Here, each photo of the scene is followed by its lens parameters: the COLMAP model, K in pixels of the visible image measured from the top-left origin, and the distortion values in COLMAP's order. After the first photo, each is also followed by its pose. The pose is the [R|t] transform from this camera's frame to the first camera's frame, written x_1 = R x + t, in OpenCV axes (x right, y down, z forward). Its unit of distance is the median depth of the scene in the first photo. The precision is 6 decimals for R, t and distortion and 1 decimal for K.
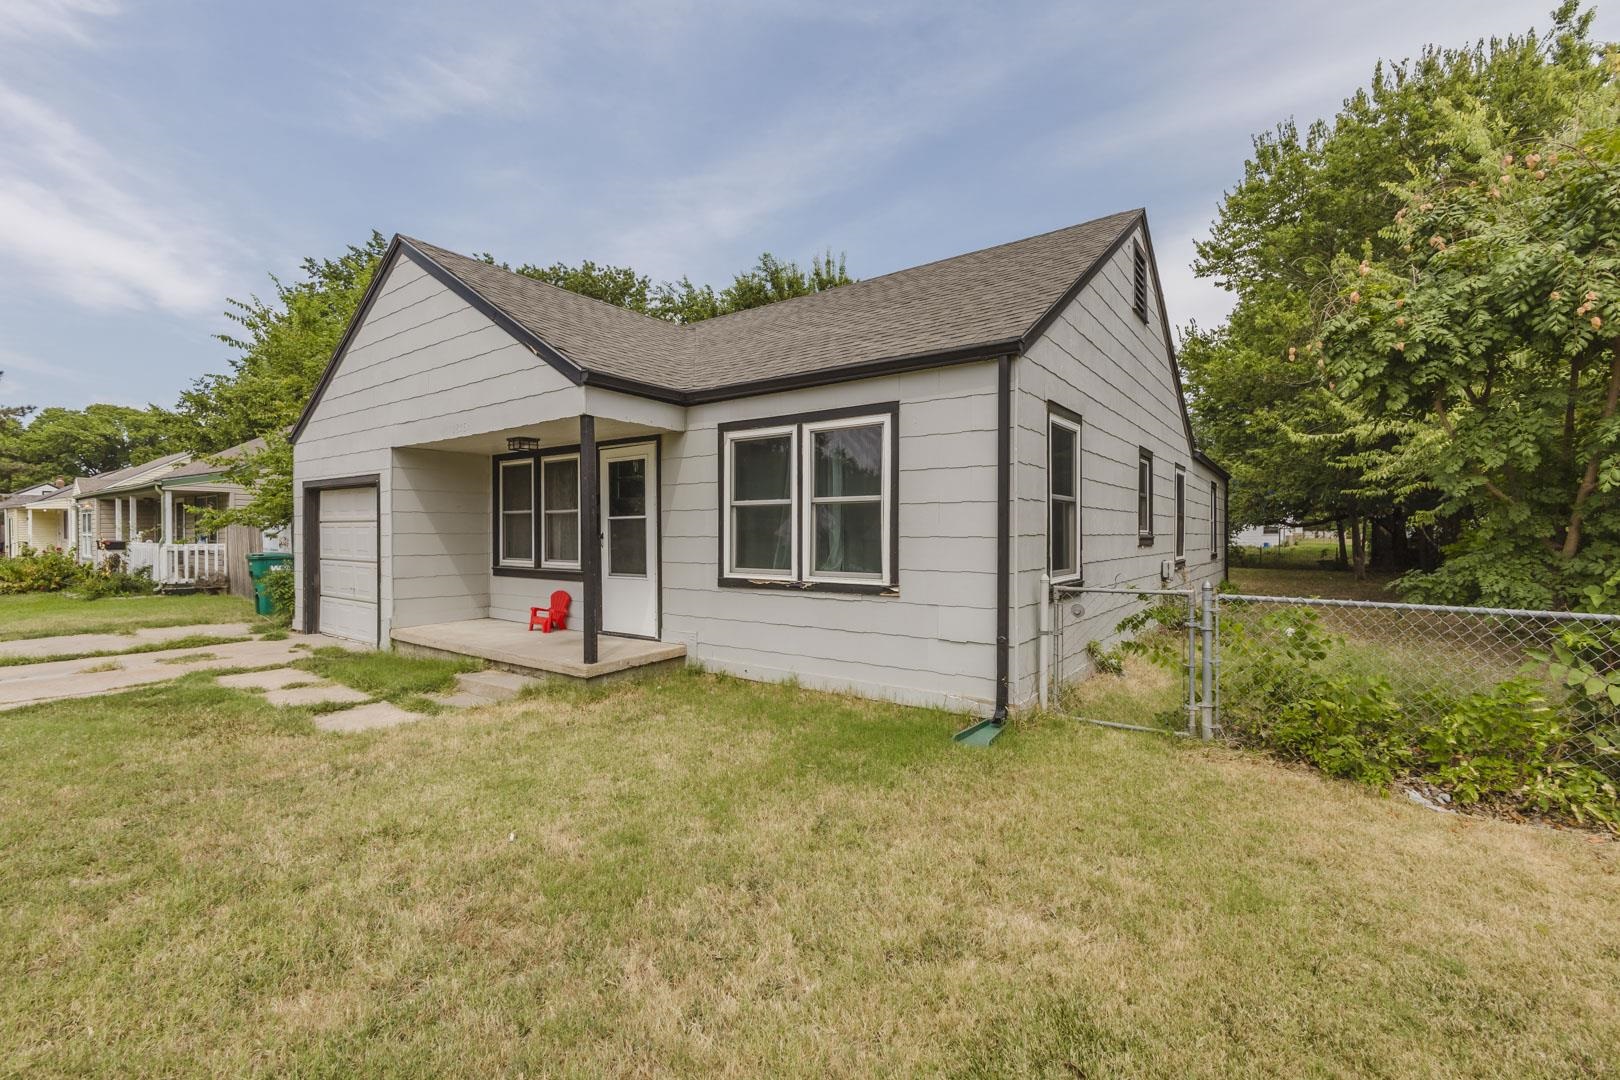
lens RADIAL K [[687.2, 0, 810.0], [0, 687.2, 540.0], [0, 0, 1]] dist [-0.001833, 0.000137]
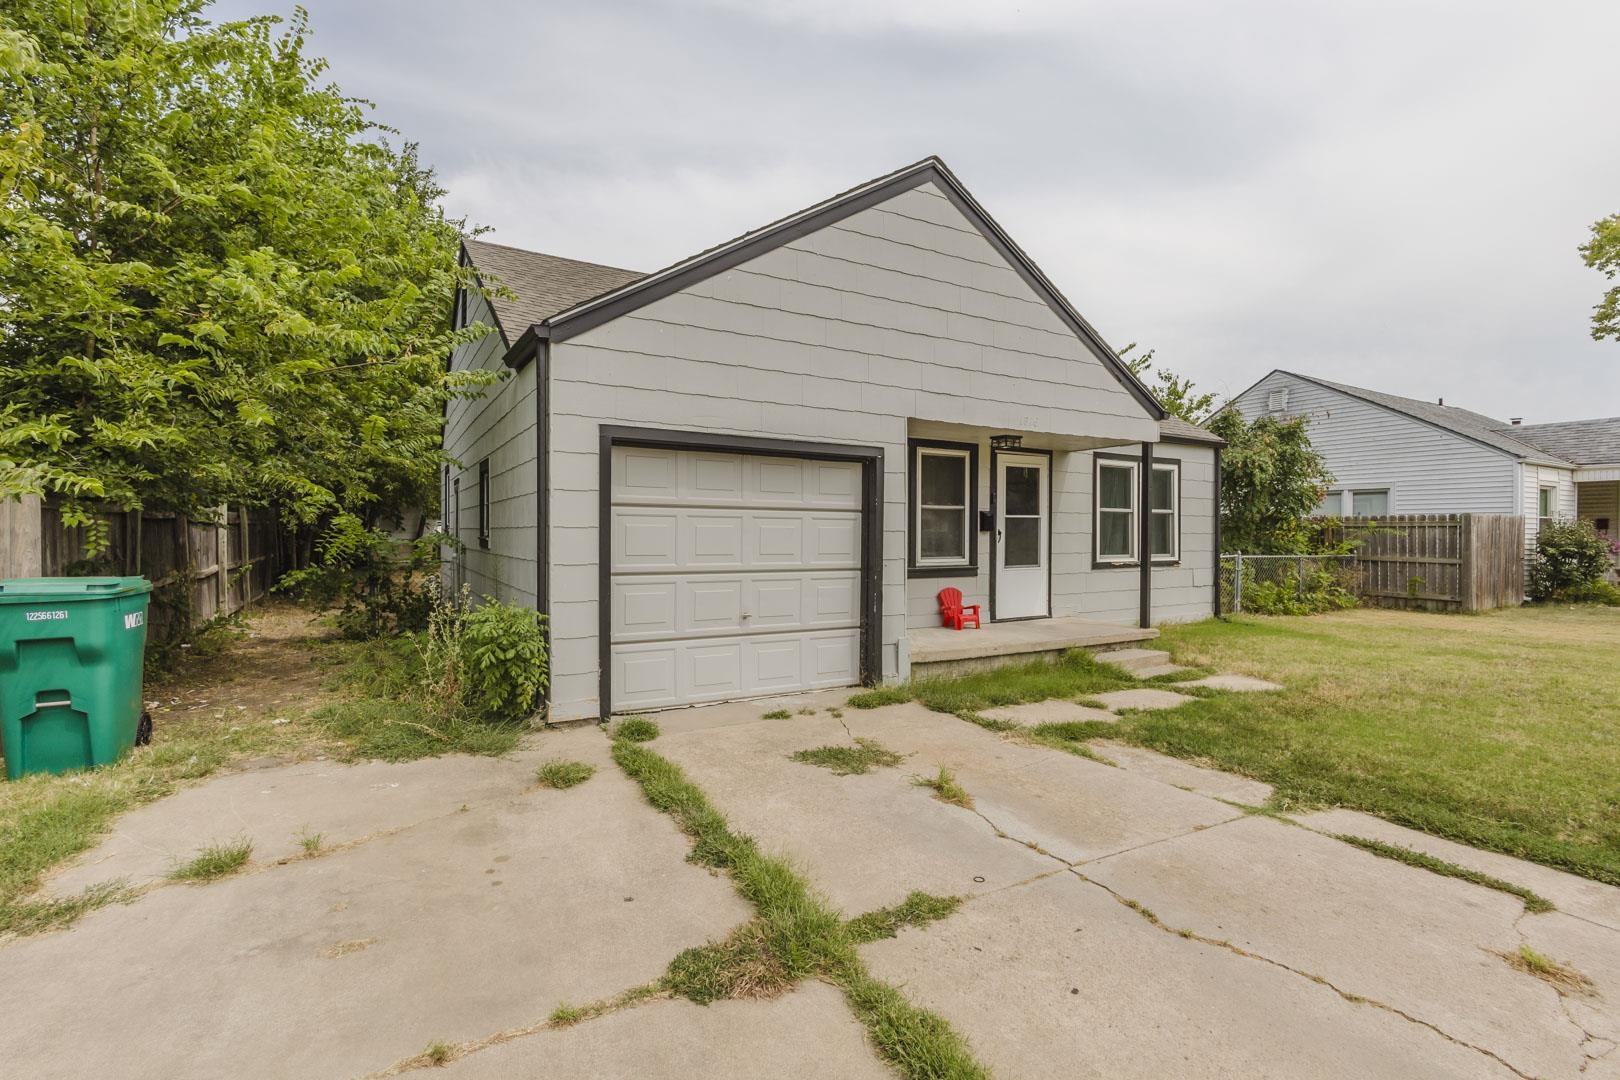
lens RADIAL K [[687.2, 0, 810.0], [0, 687.2, 540.0], [0, 0, 1]] dist [-0.001833, 0.000137]
pose [[0.428227, -0.002412, 0.903668, -1.504348], [0.010543, 0.999942, -0.002328, 0.005875], [-0.903609, 0.010524, 0.428228, 0.853387]]
